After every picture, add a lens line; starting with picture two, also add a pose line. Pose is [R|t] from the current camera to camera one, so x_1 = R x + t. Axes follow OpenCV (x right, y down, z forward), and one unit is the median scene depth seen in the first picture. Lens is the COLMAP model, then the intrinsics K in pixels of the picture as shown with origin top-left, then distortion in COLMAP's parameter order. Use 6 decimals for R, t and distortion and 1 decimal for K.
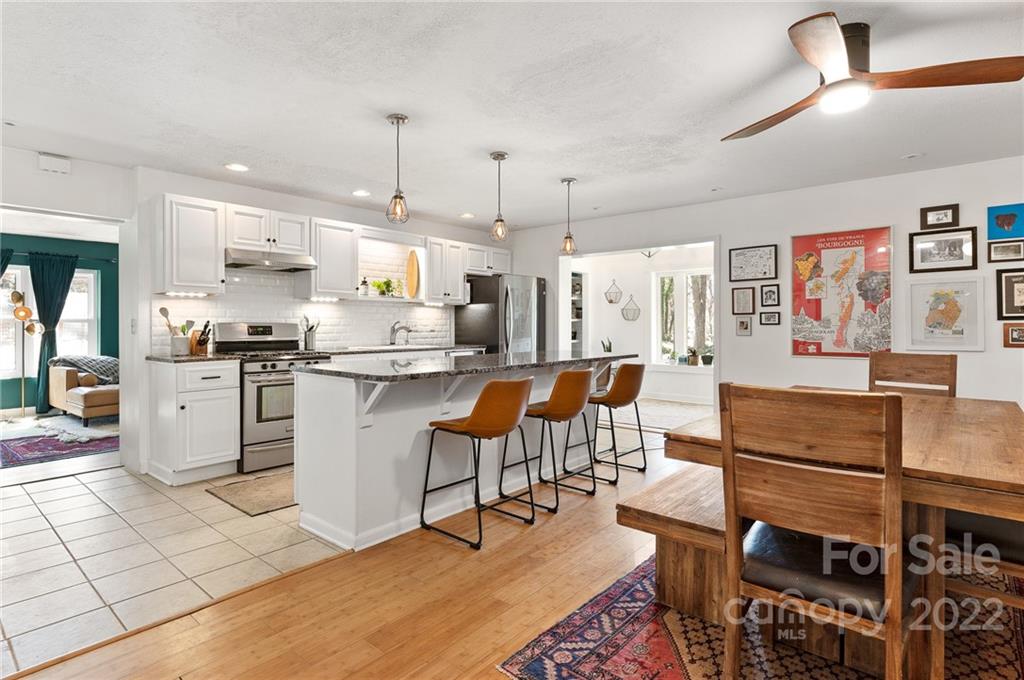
lens RADIAL K [[519.8, 0, 484.6], [0, 519.8, 328.4], [0, 0, 1]] dist [0.003603, -0.001000]
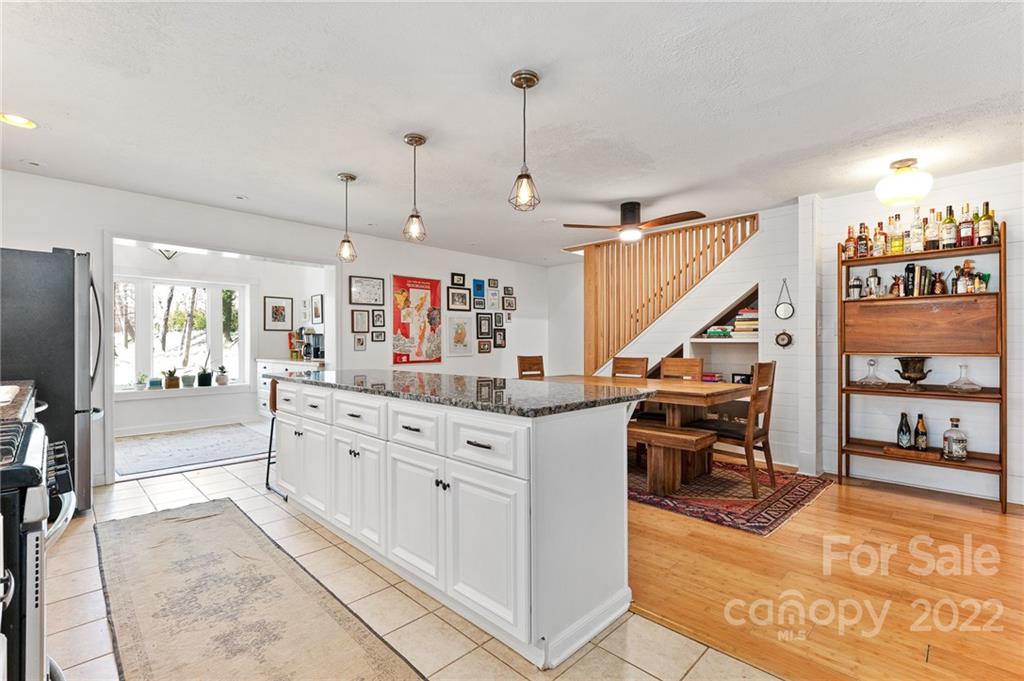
lens RADIAL K [[464.3, 0, 505.6], [0, 464.3, 343.5], [0, 0, 1]] dist [0.004938, 0.000586]
pose [[0.053493, -0.001457, 0.998567, -0.590898], [0.009076, 0.999958, 0.000973, -0.000212], [-0.998527, 0.009011, 0.053504, 0.669947]]
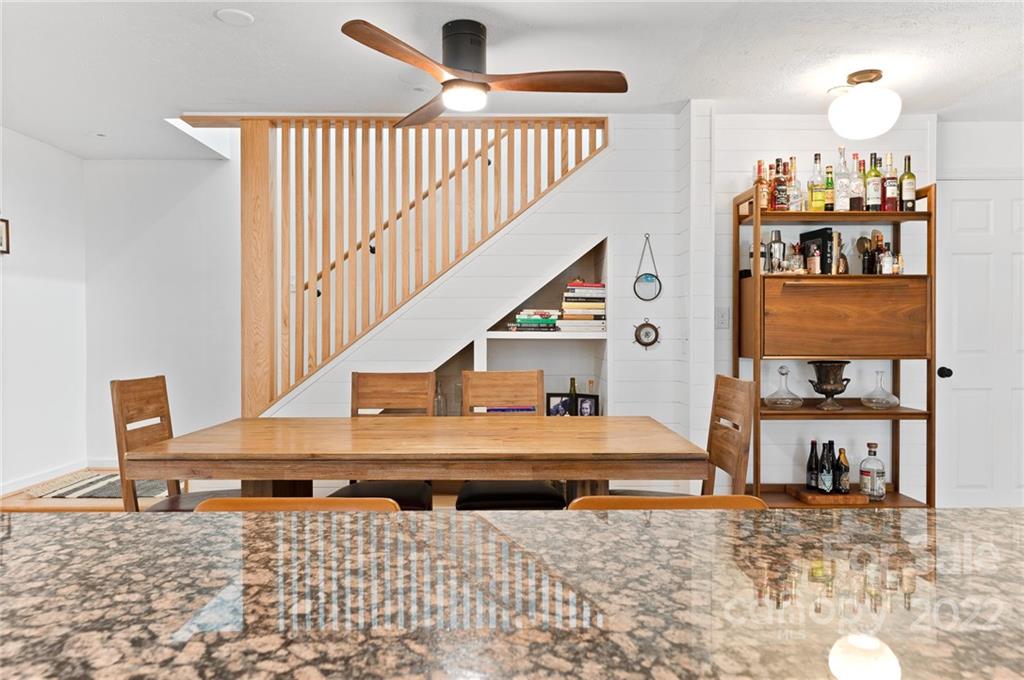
lens RADIAL K [[694.0, 0, 517.0], [0, 694.0, 335.9], [0, 0, 1]] dist [0.009792, 0.003915]
pose [[-0.684490, -0.005558, 0.729001, -0.139987], [0.006242, 0.999890, 0.013484, -0.012836], [-0.728996, 0.013781, -0.684380, 0.849939]]
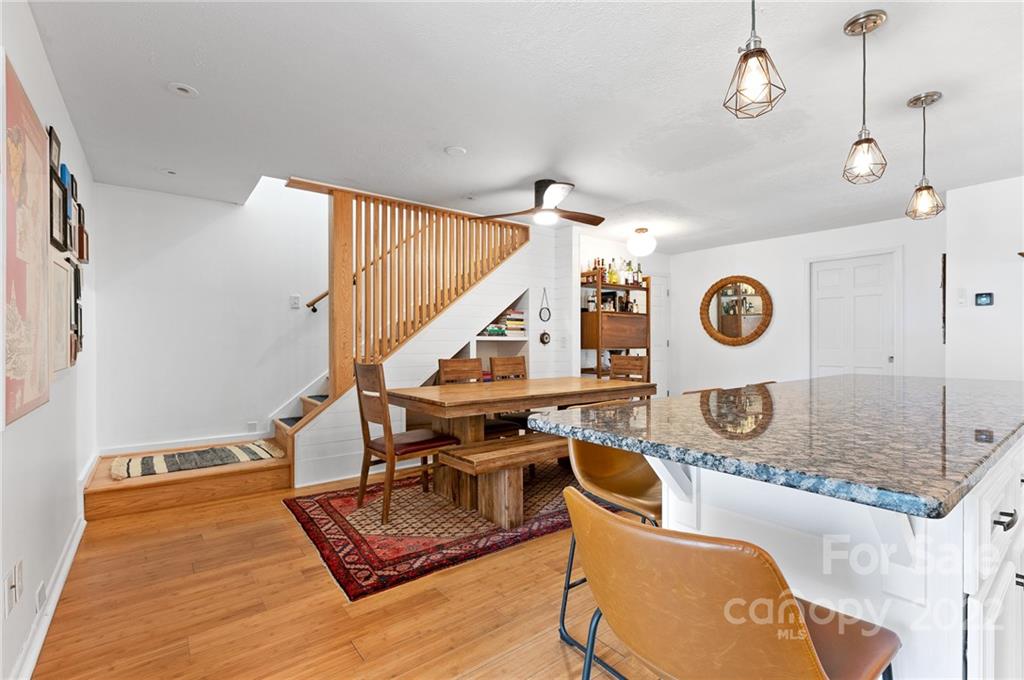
lens RADIAL K [[464.3, 0, 510.2], [0, 464.3, 344.3], [0, 0, 1]] dist [0.004938, 0.000586]
pose [[-0.984783, 0.001002, 0.173785, 0.248786], [0.003256, 0.999914, 0.012684, -0.002213], [-0.173757, 0.013057, -0.984702, 1.270047]]
